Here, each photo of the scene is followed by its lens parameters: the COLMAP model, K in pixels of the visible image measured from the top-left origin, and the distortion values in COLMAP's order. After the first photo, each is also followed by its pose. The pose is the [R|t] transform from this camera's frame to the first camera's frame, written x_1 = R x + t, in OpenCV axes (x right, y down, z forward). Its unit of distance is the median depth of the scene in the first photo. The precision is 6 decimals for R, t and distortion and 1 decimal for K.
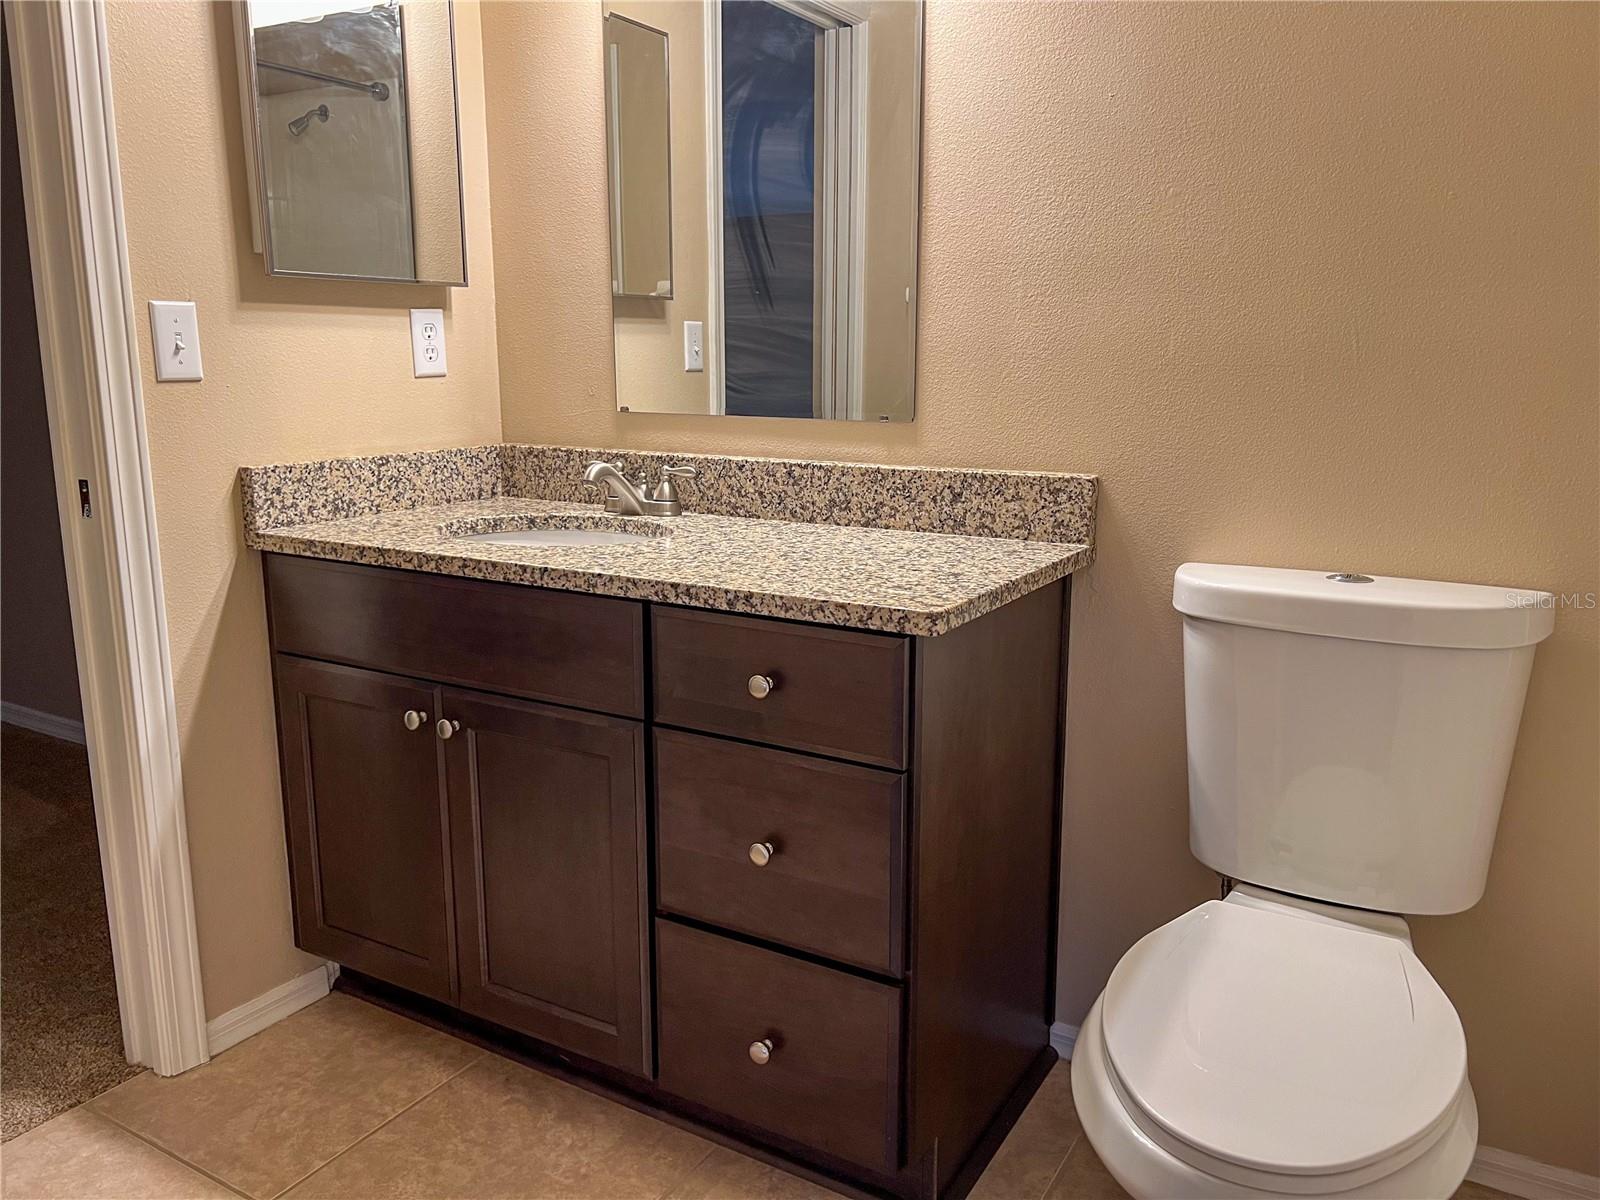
lens RADIAL K [[1203.6, 0, 807.7], [0, 1203.6, 592.5], [0, 0, 1]] dist [0.030279, -0.011160]
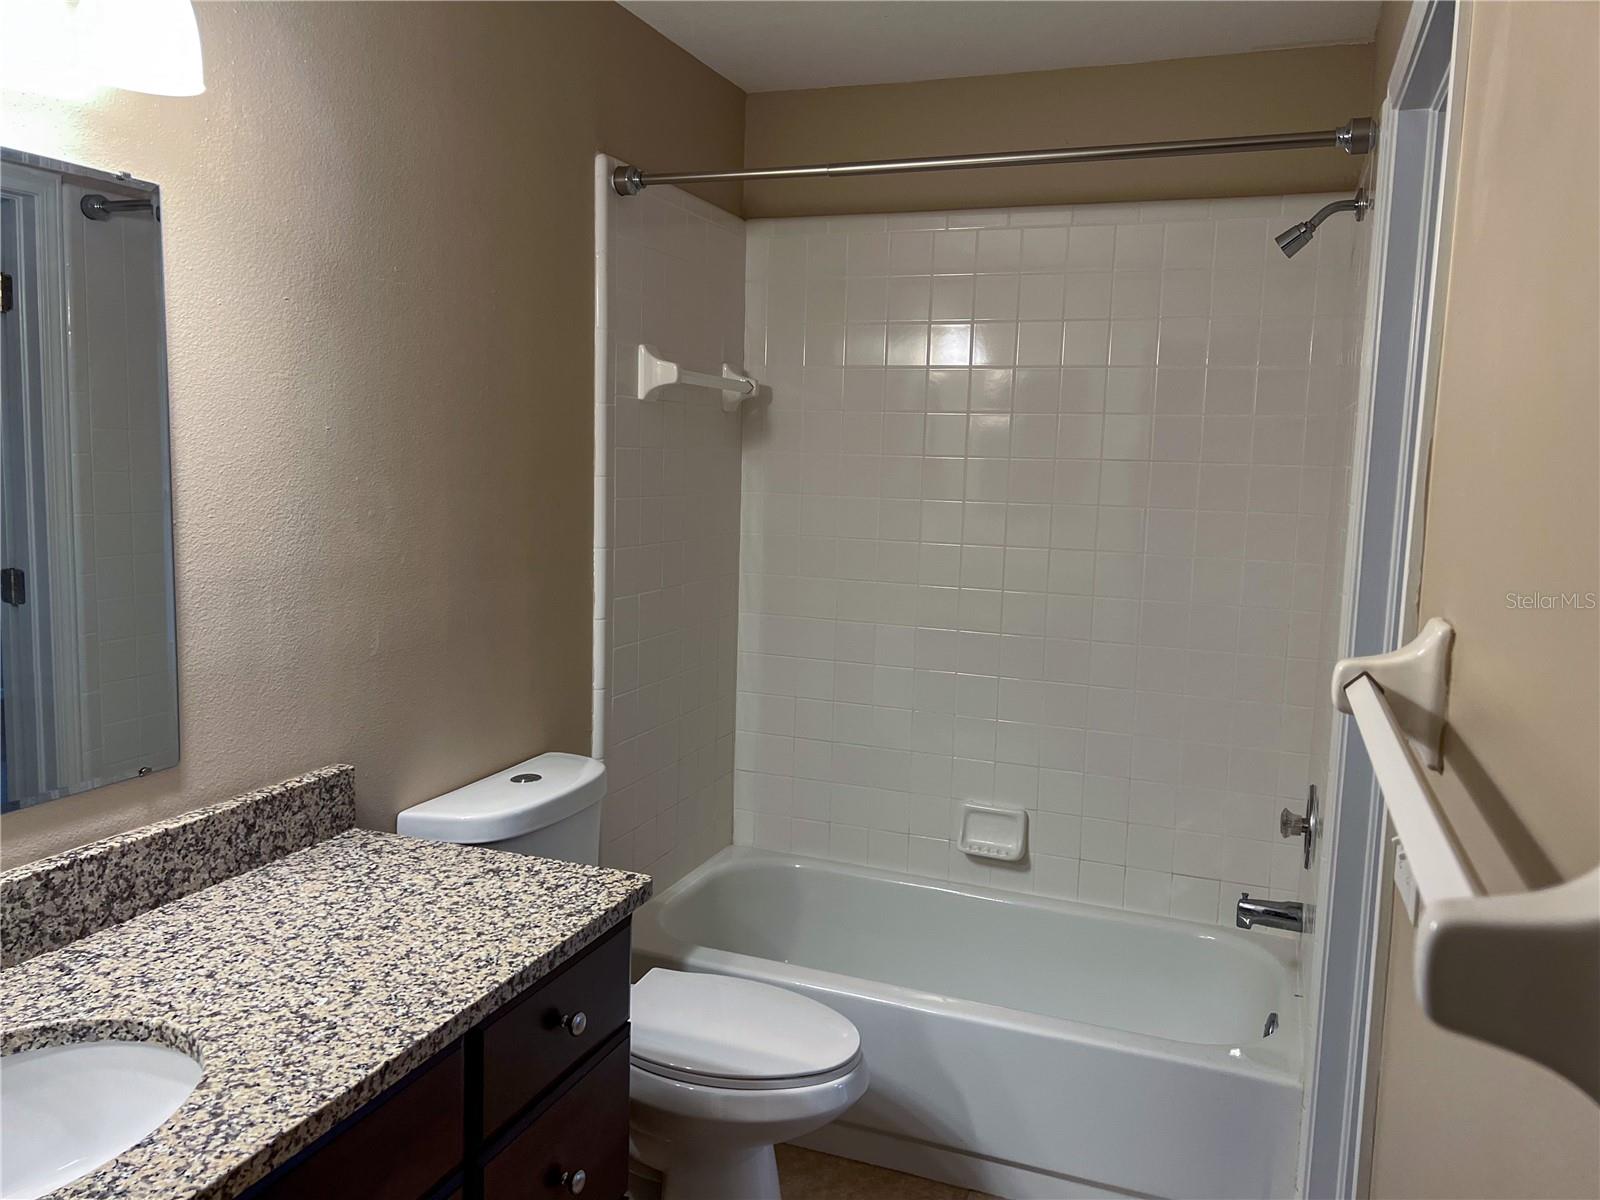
lens RADIAL K [[1203.6, 0, 805.1], [0, 1203.6, 597.8], [0, 0, 1]] dist [0.030279, -0.011160]
pose [[-0.171902, -0.126229, 0.976993, -0.837224], [0.163041, 0.974434, 0.154586, -0.328208], [-0.971528, 0.185864, -0.146926, 0.700463]]
